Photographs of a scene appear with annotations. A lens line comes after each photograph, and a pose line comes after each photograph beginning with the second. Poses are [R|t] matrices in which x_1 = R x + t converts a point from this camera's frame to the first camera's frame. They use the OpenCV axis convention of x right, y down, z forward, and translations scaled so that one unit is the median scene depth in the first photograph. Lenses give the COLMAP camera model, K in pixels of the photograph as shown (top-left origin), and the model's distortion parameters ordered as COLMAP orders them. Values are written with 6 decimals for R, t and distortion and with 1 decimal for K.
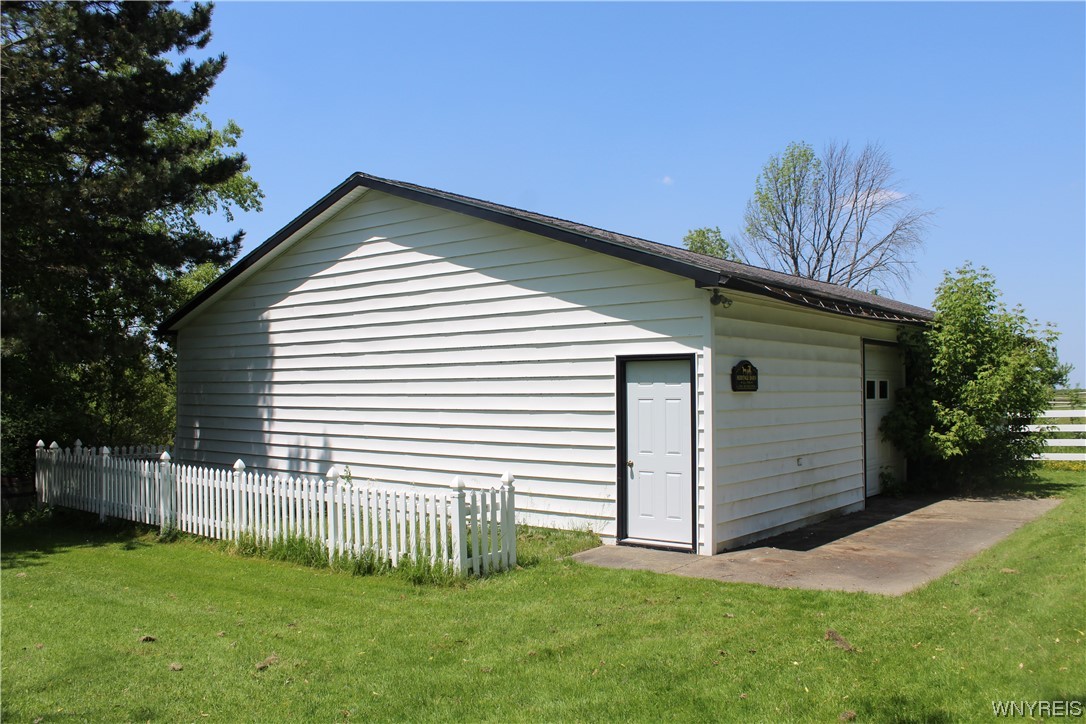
lens RADIAL K [[921.9, 0, 539.1], [0, 921.9, 362.5], [0, 0, 1]] dist [-0.084098, -0.008352]
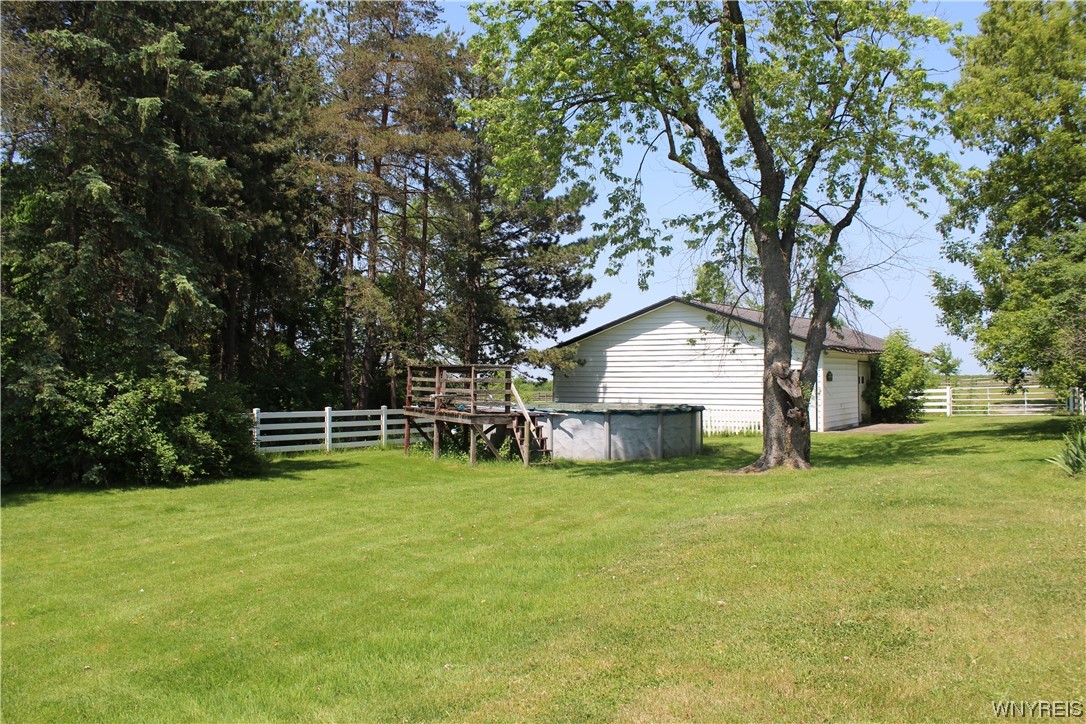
lens RADIAL K [[921.9, 0, 545.0], [0, 921.9, 357.5], [0, 0, 1]] dist [-0.084098, -0.008352]
pose [[0.995514, 0.005373, 0.094457, -0.812988], [-0.006469, 0.999915, 0.011299, -0.061608], [-0.094389, -0.011859, 0.995465, -1.571145]]
